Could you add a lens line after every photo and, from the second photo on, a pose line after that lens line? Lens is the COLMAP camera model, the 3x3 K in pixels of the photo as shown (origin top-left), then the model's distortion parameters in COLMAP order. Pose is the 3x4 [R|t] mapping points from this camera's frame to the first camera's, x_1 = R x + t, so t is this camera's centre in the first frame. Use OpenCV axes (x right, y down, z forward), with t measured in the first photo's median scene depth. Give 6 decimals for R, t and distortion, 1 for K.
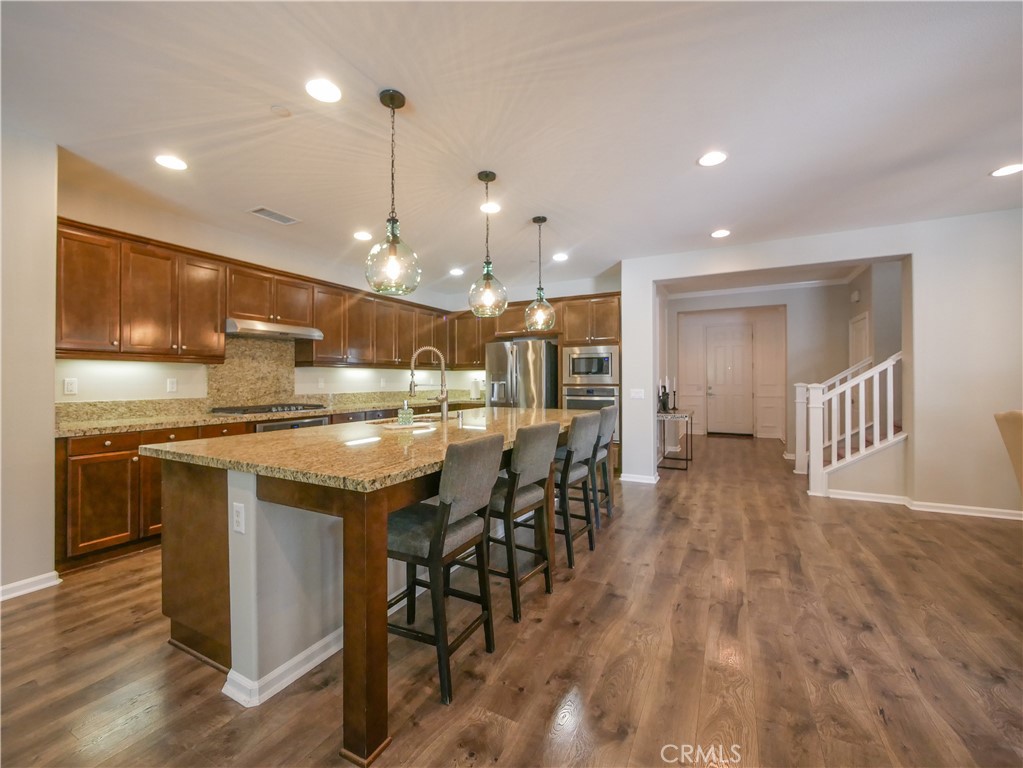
lens RADIAL K [[427.8, 0, 505.9], [0, 427.8, 379.4], [0, 0, 1]] dist [-0.008157, 0.000915]
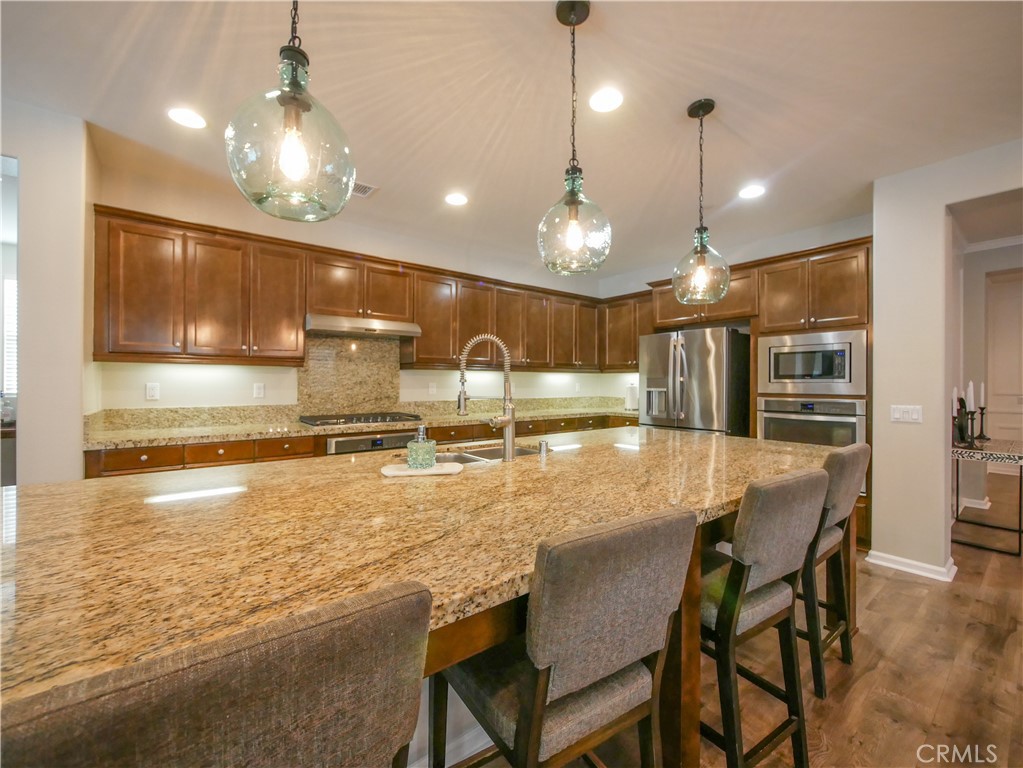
lens RADIAL K [[427.8, 0, 511.2], [0, 427.8, 382.9], [0, 0, 1]] dist [-0.008157, 0.000915]
pose [[0.912346, 0.006207, -0.409374, 0.076473], [-0.004959, 0.999979, 0.004110, -0.008061], [0.409391, -0.001720, 0.912357, 0.346916]]
